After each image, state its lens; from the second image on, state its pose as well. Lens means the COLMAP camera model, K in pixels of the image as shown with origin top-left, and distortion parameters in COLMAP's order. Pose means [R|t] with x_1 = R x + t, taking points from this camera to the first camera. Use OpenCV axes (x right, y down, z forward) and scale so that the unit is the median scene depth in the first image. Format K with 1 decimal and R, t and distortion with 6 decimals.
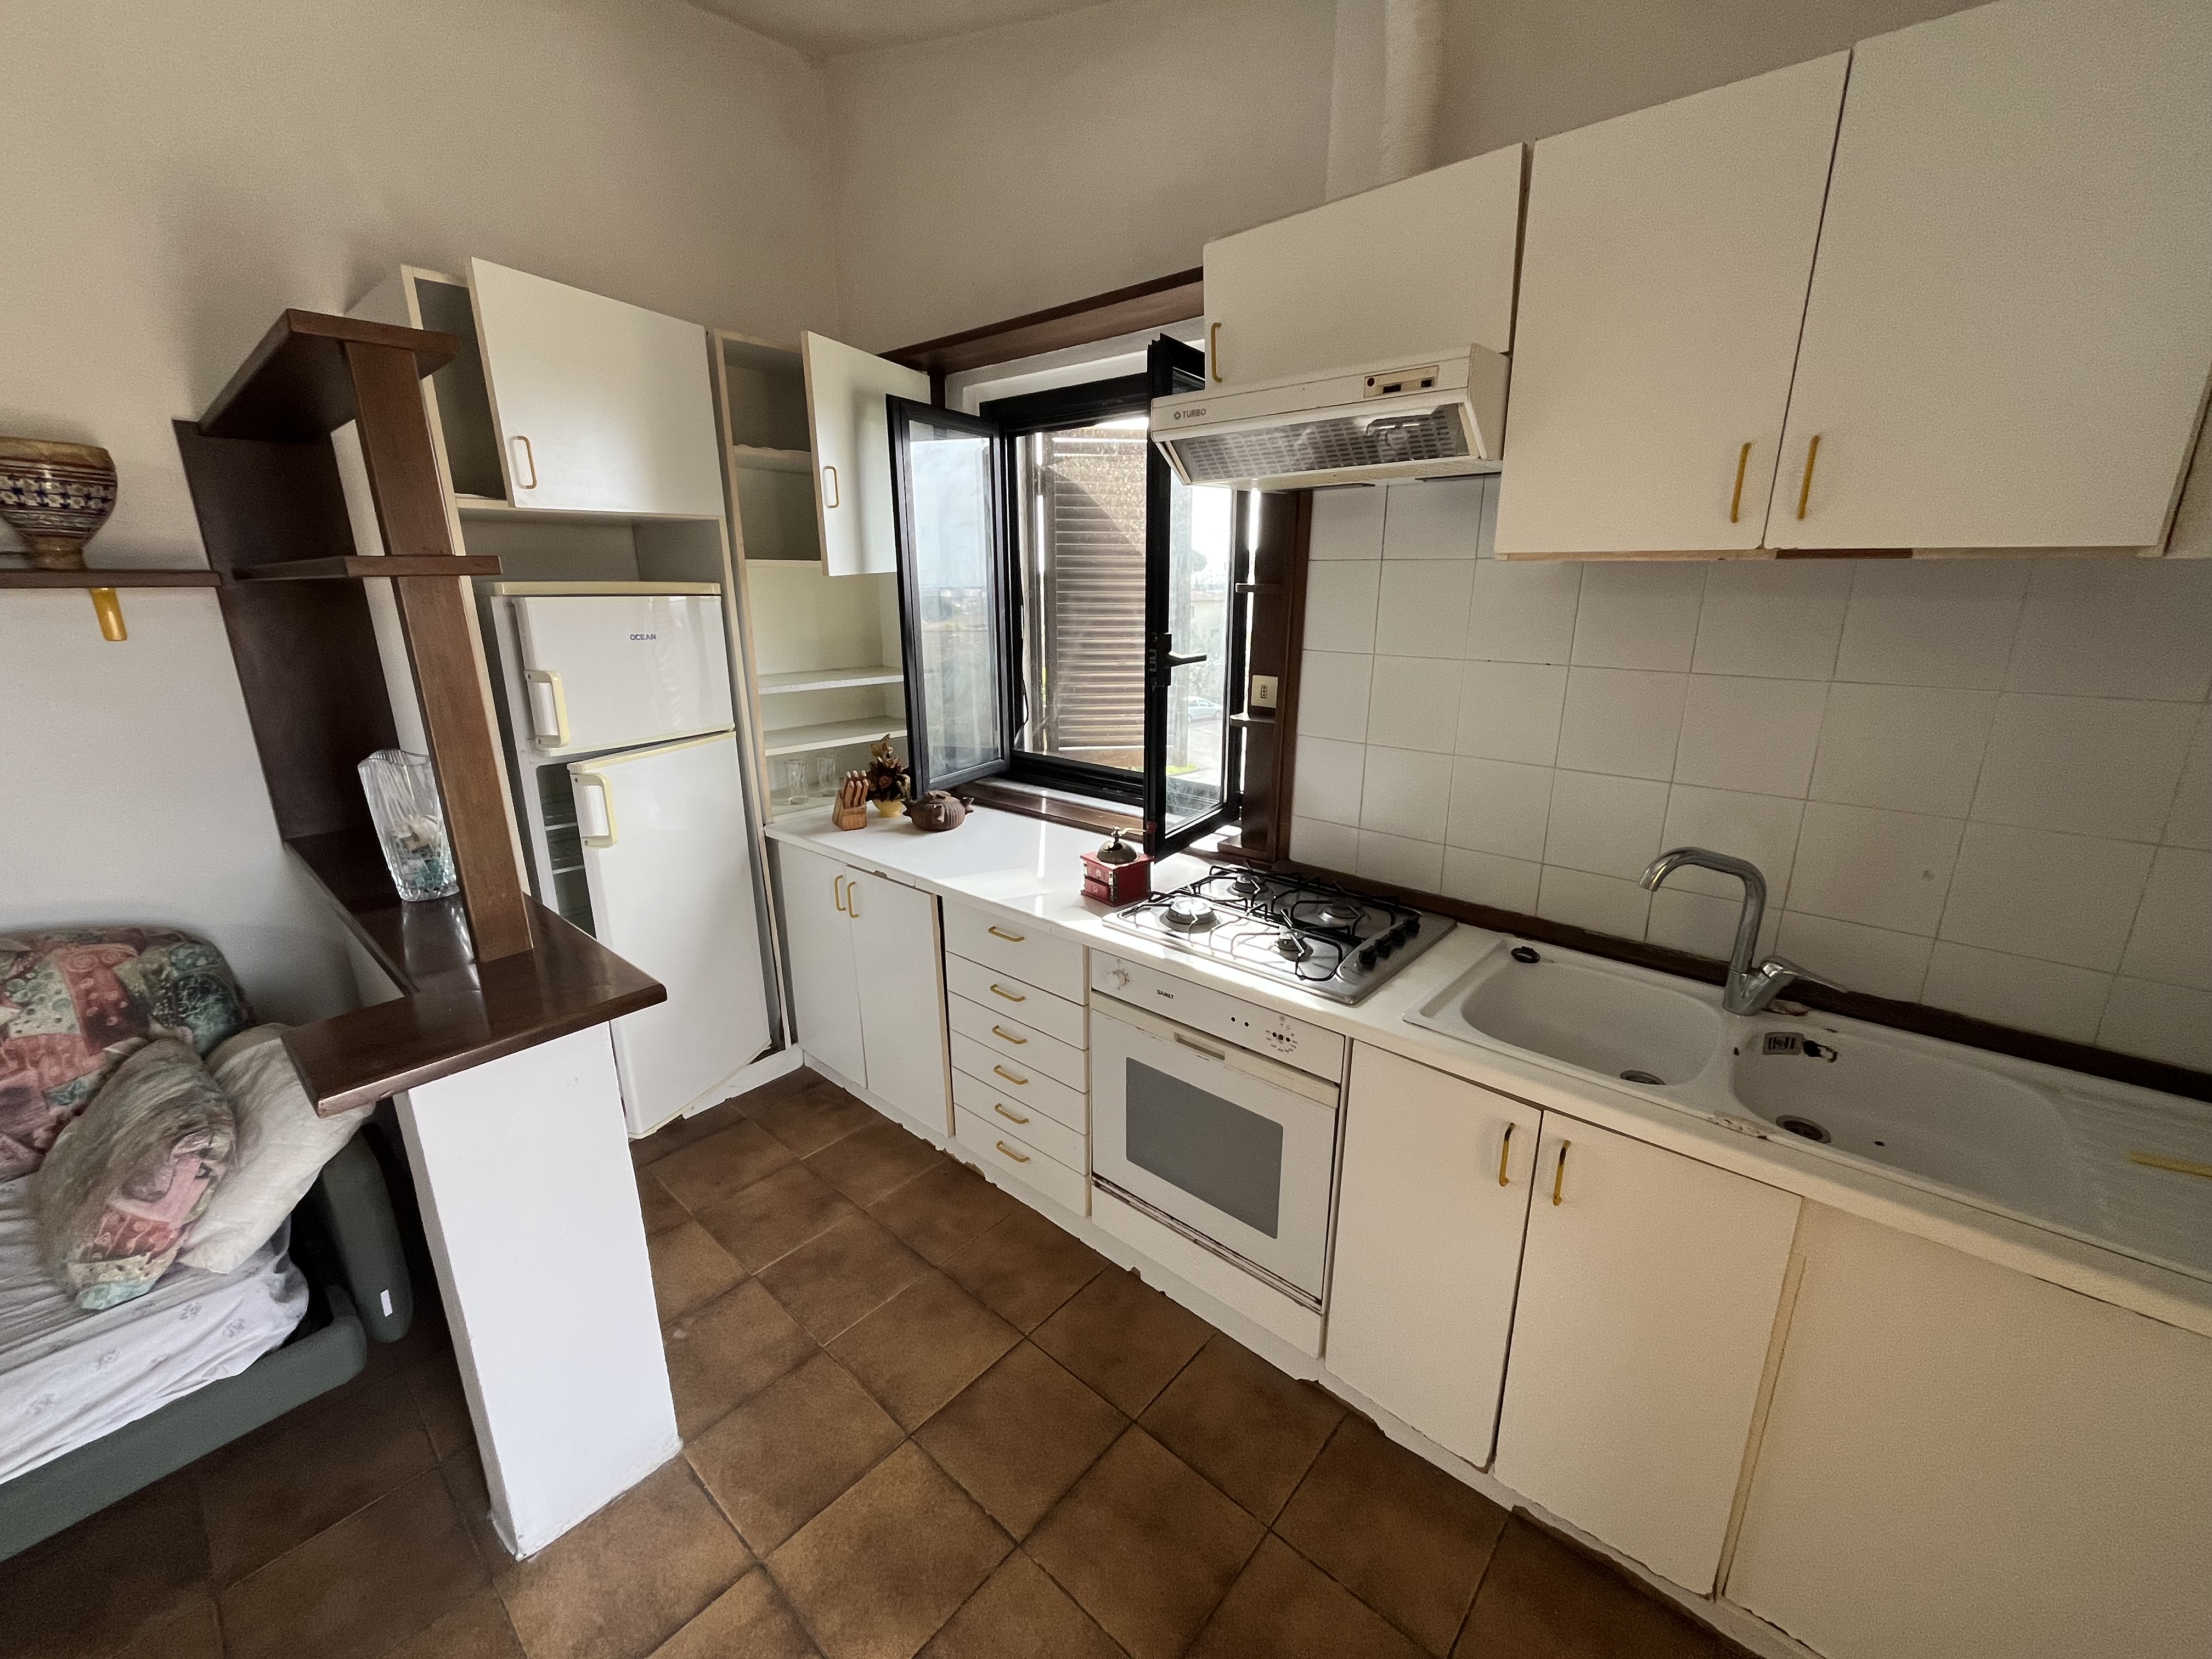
lens RADIAL K [[893.6, 0, 1114.4], [0, 893.6, 822.6], [0, 0, 1]] dist [-0.003370, -0.000128]
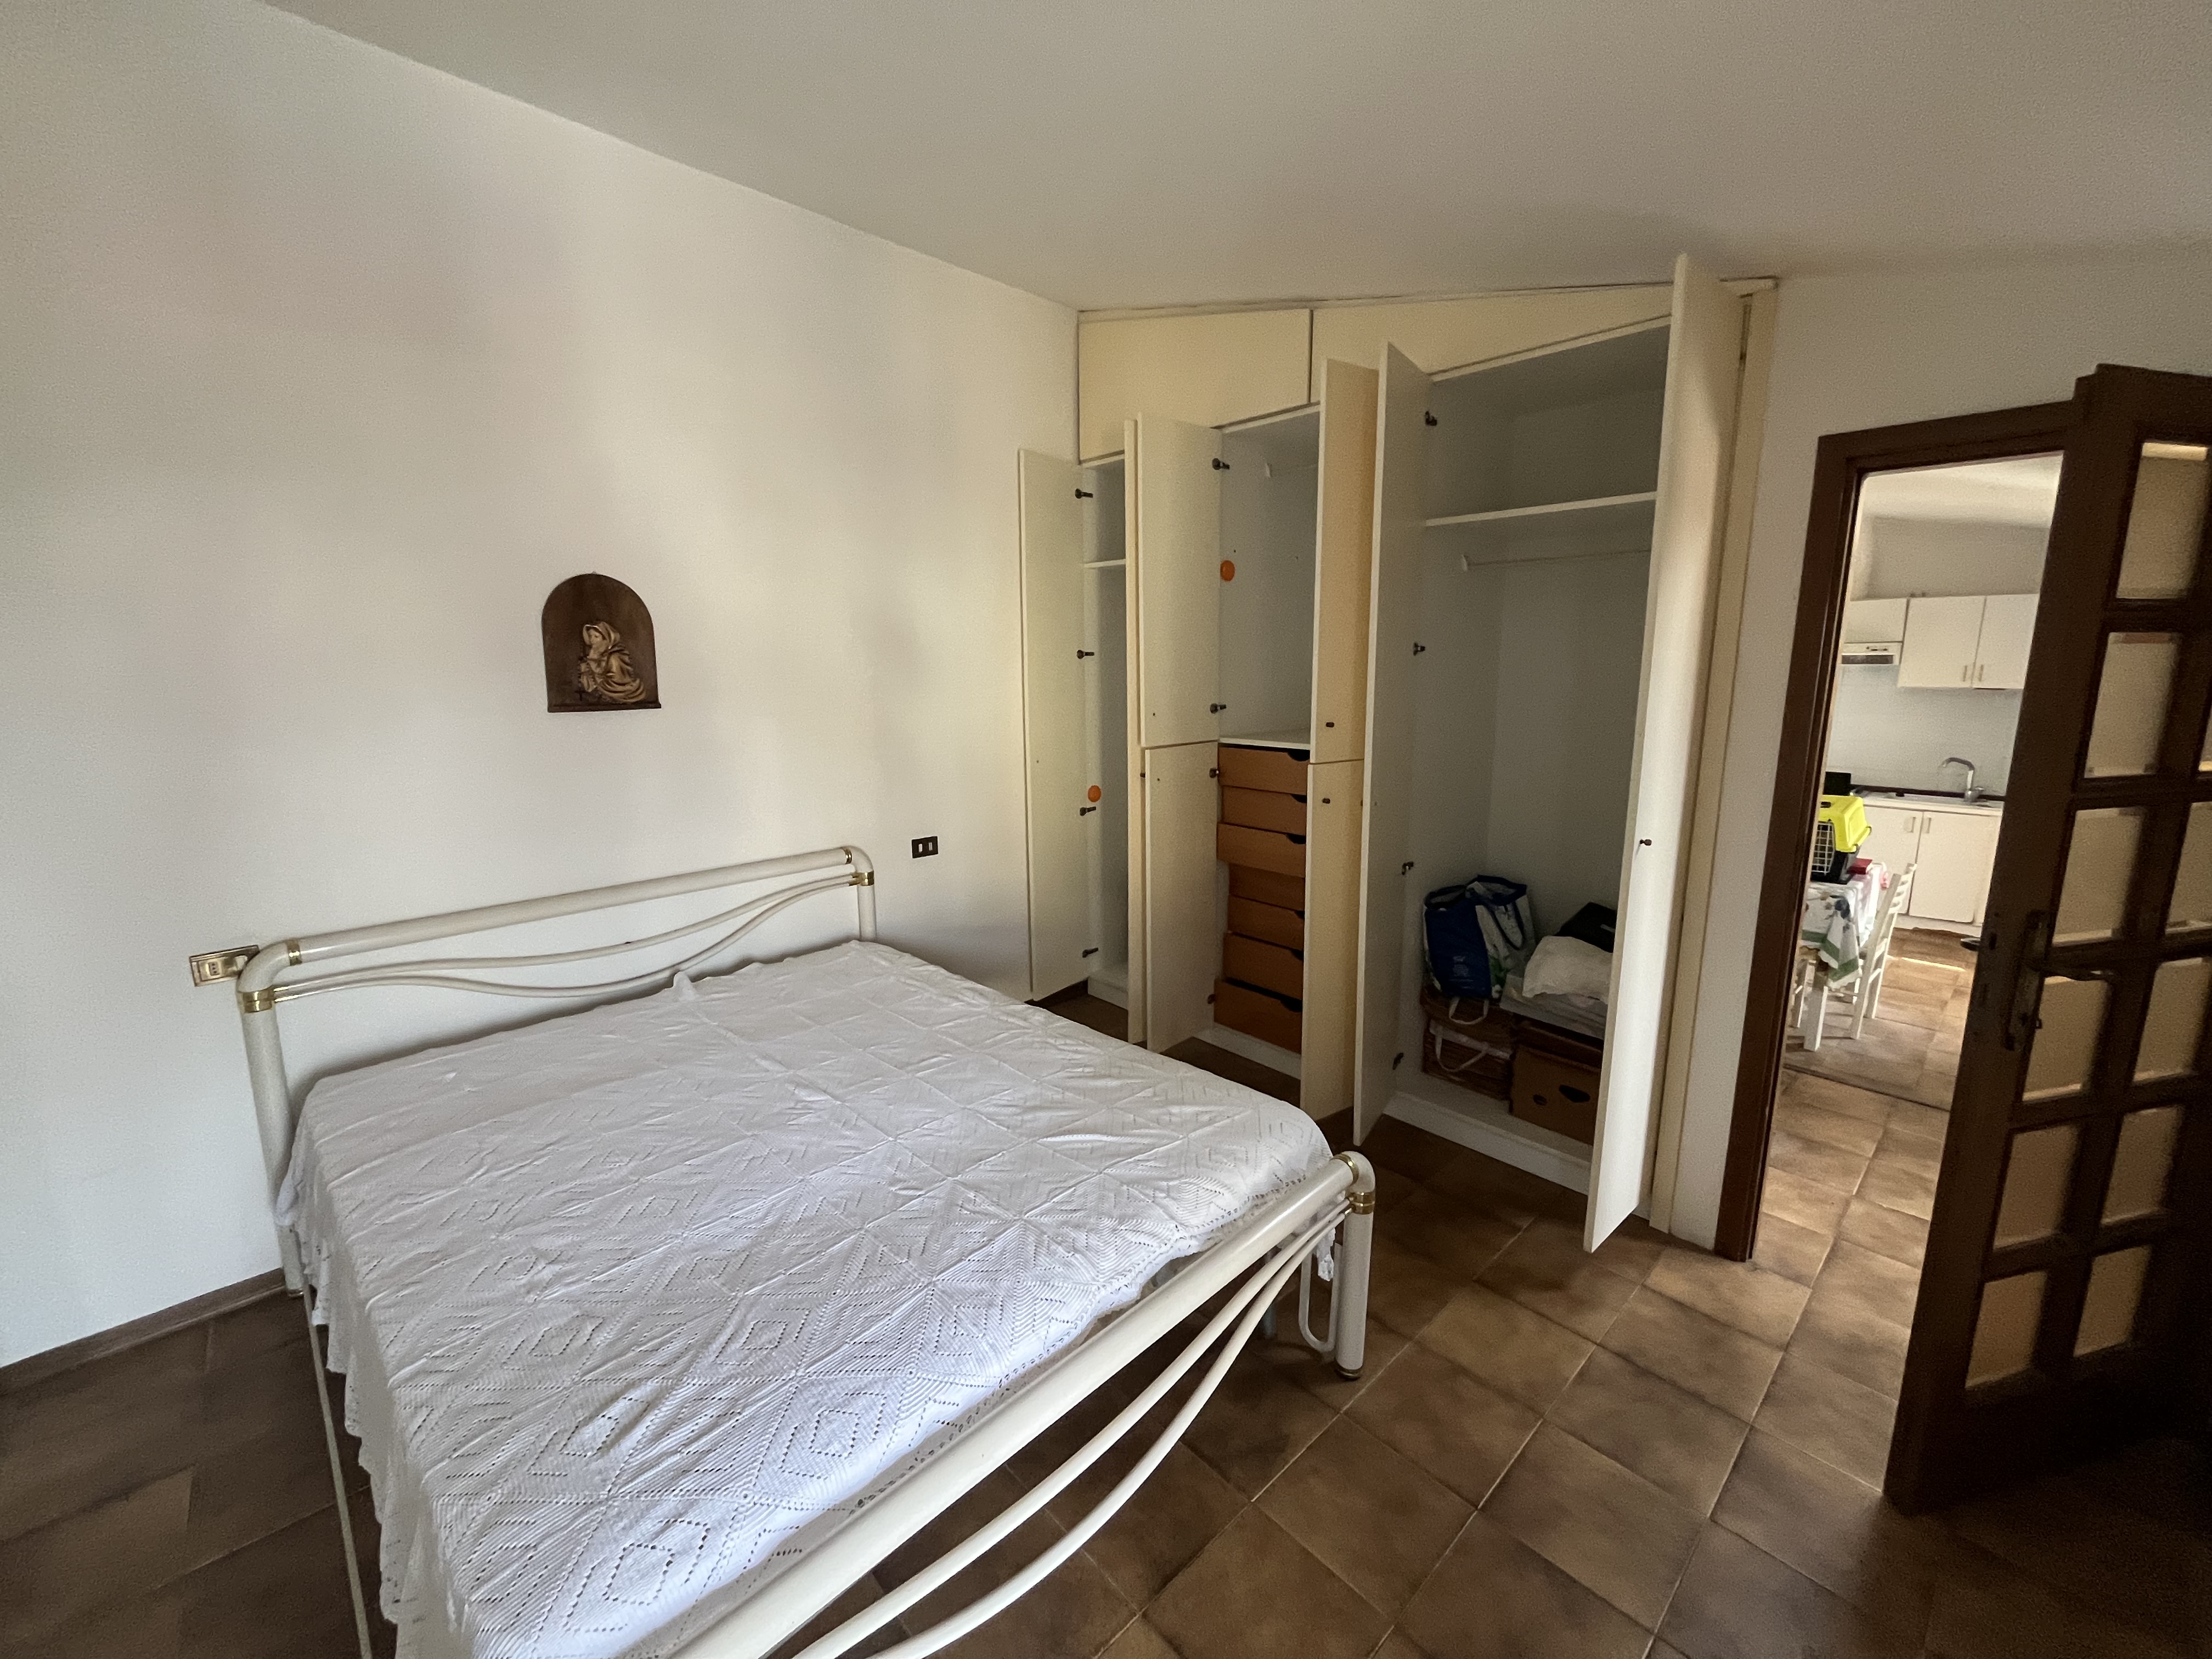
lens RADIAL K [[893.6, 0, 1107.7], [0, 893.6, 814.7], [0, 0, 1]] dist [-0.003370, -0.000128]
pose [[0.994238, 0.024169, -0.104431, -2.179027], [-0.034768, 0.994289, -0.100894, 0.655641], [0.101396, 0.103944, 0.989401, -2.672087]]
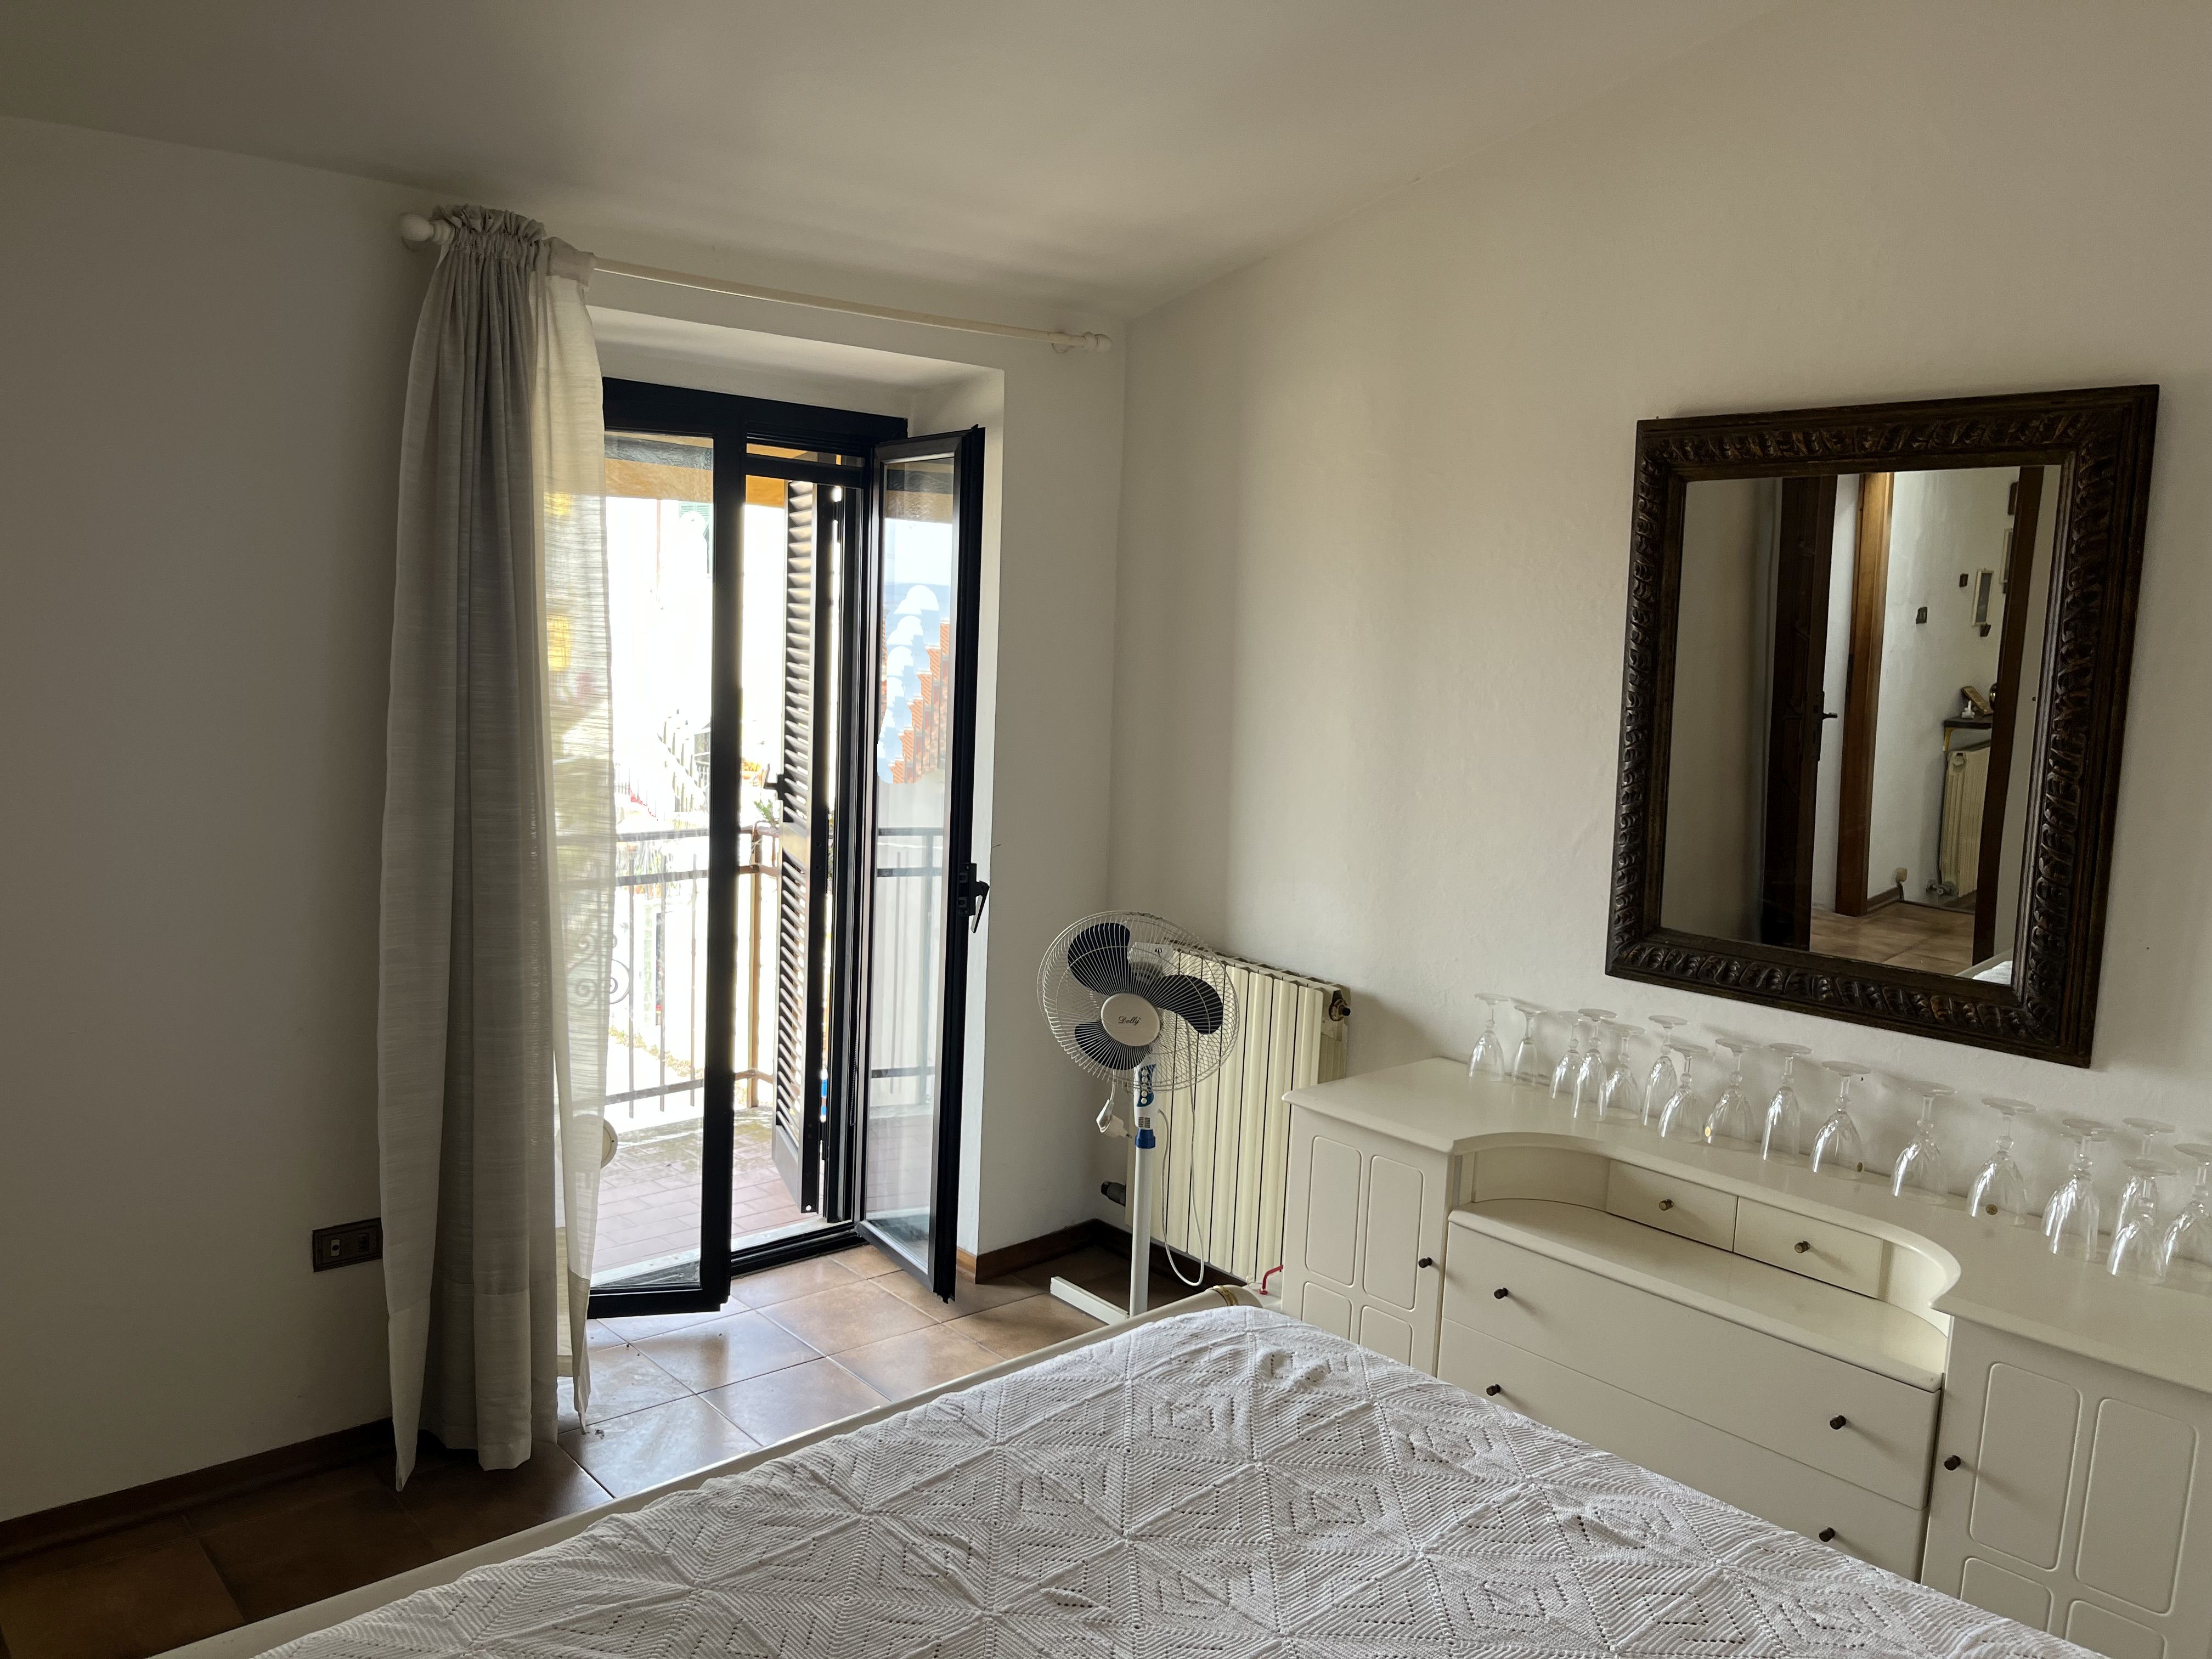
lens RADIAL K [[1681.5, 0, 1086.4], [0, 1681.5, 841.4], [0, 0, 1]] dist [0.039135, -0.041124]
pose [[-0.989153, -0.051367, 0.137613, -2.574125], [0.006293, 0.921180, 0.389086, 0.227456], [-0.146752, 0.385732, -0.910865, -1.100749]]
